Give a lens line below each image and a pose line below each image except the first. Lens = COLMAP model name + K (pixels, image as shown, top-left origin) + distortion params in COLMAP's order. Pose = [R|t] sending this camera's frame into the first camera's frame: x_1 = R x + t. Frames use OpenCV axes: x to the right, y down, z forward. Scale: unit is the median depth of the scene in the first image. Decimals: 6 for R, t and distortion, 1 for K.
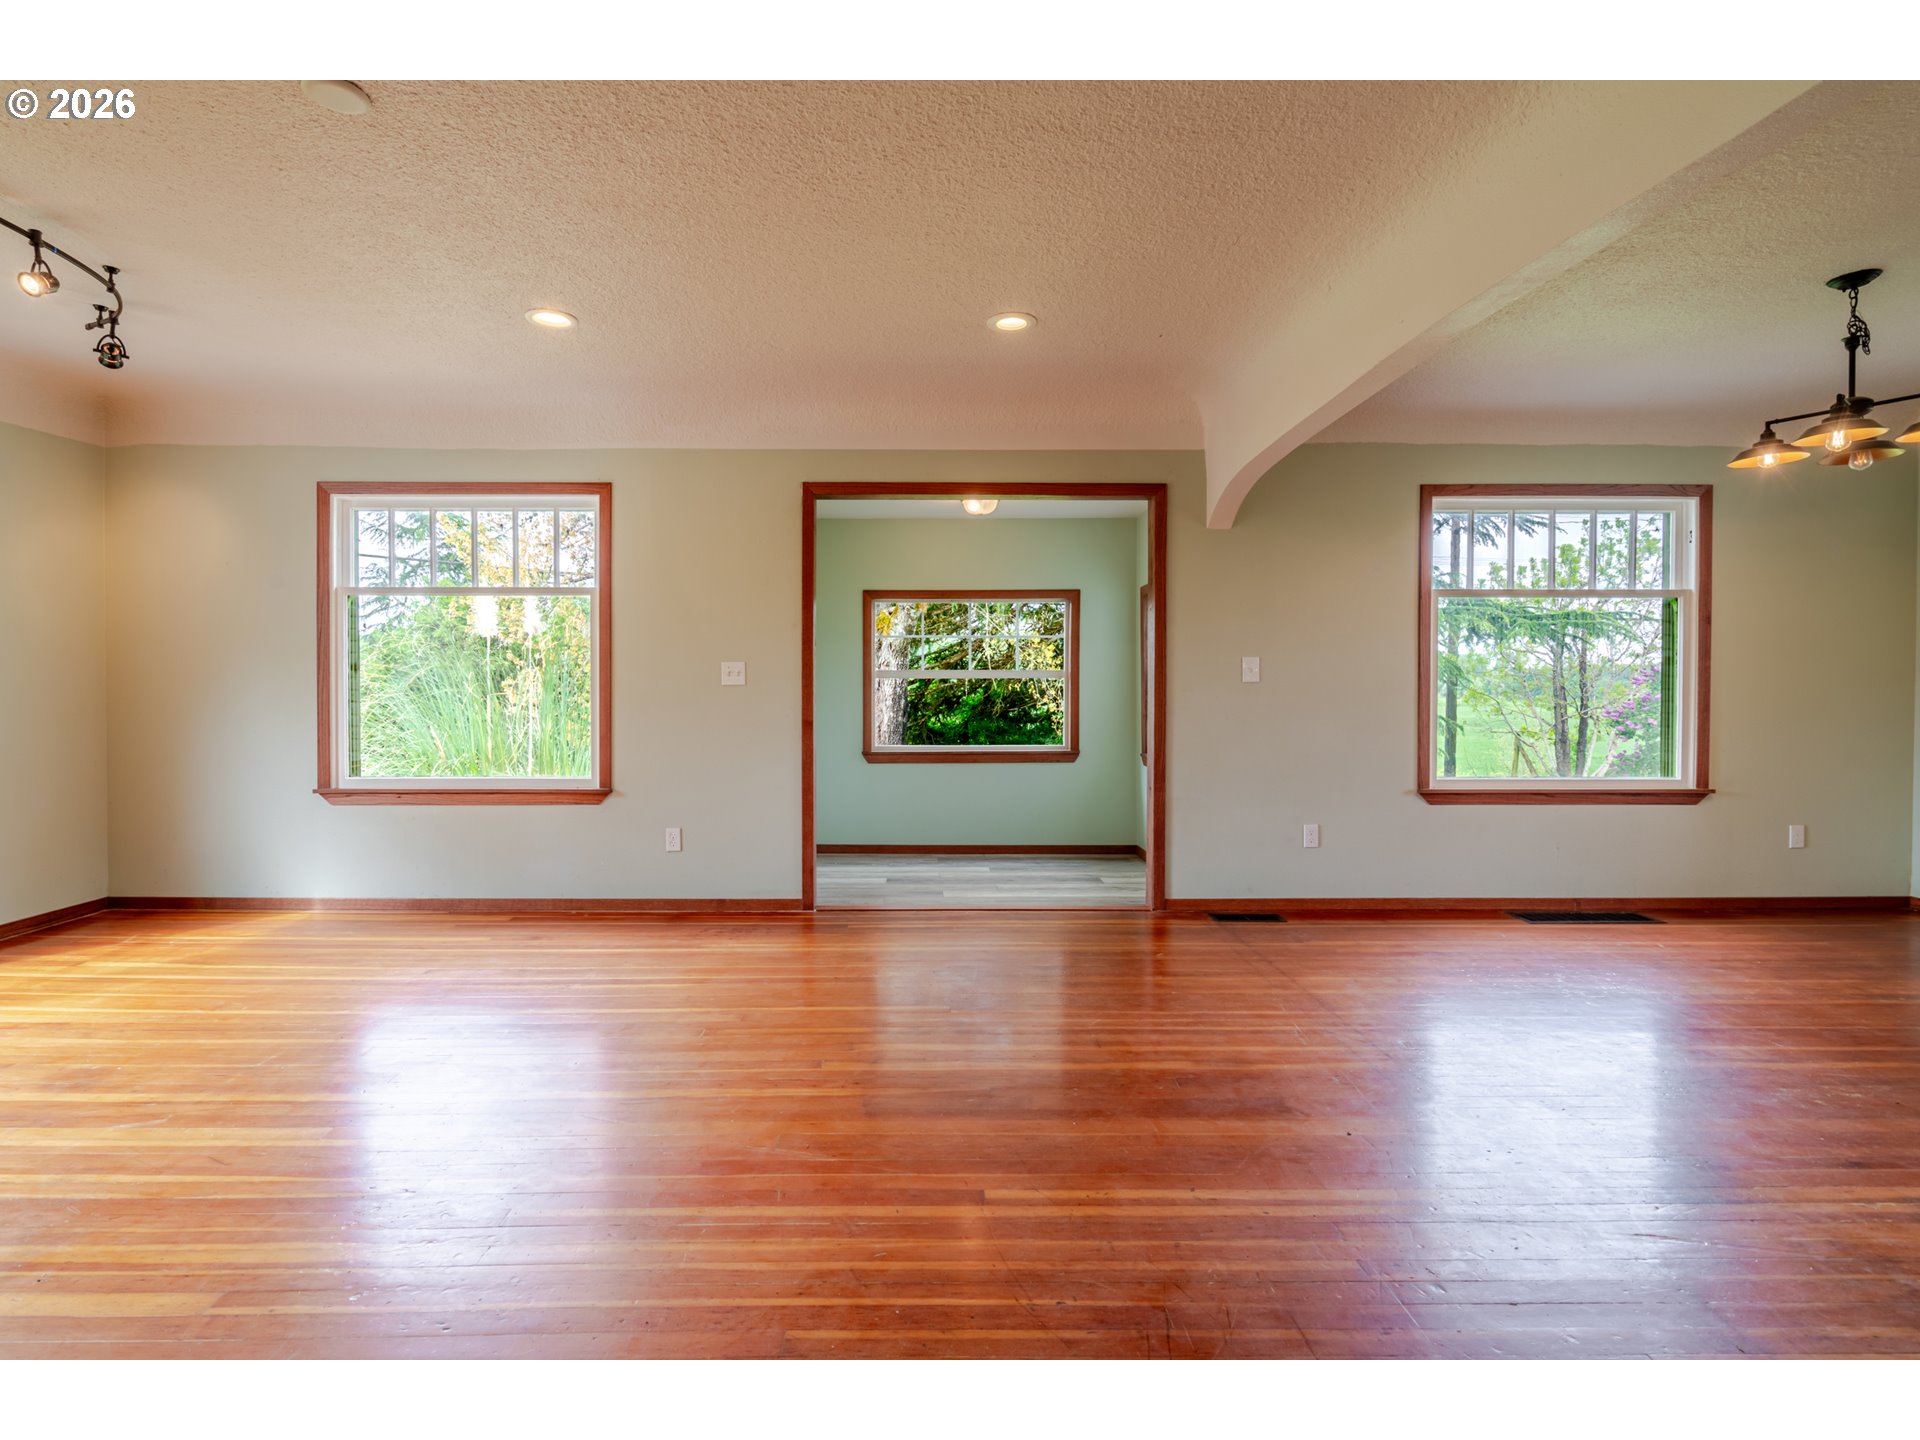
lens RADIAL K [[871.5, 0, 947.0], [0, 871.5, 706.5], [0, 0, 1]] dist [-0.007304, 0.004114]
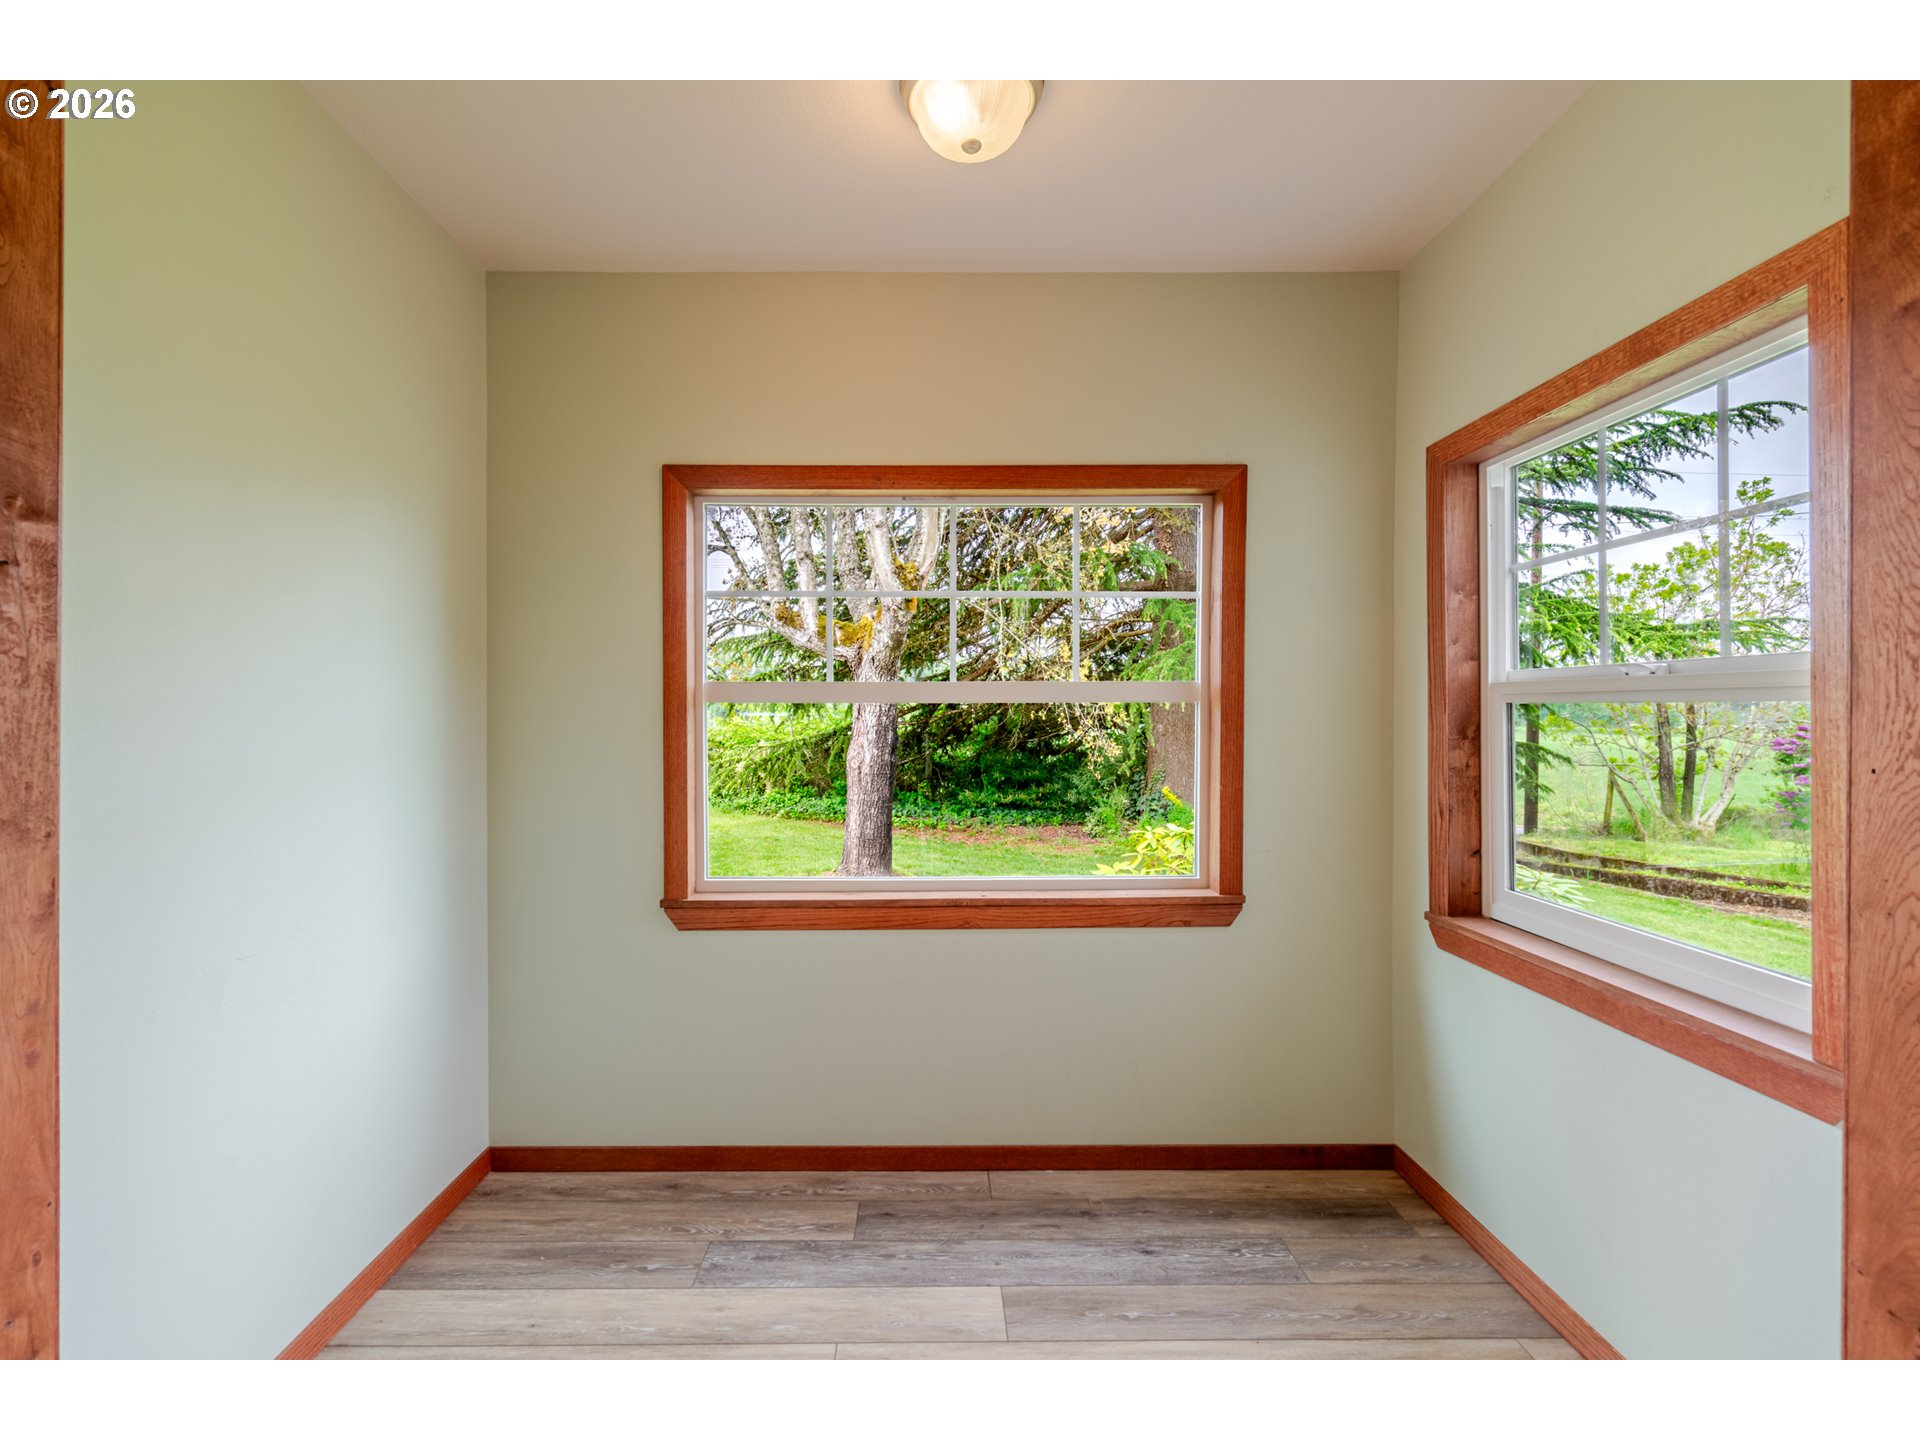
lens RADIAL K [[871.5, 0, 958.0], [0, 871.5, 725.2], [0, 0, 1]] dist [-0.007304, 0.004114]
pose [[0.999985, -0.000520, -0.005418, 0.009944], [0.000479, 0.999970, -0.007682, -0.006530], [0.005422, 0.007679, 0.999956, 0.200284]]
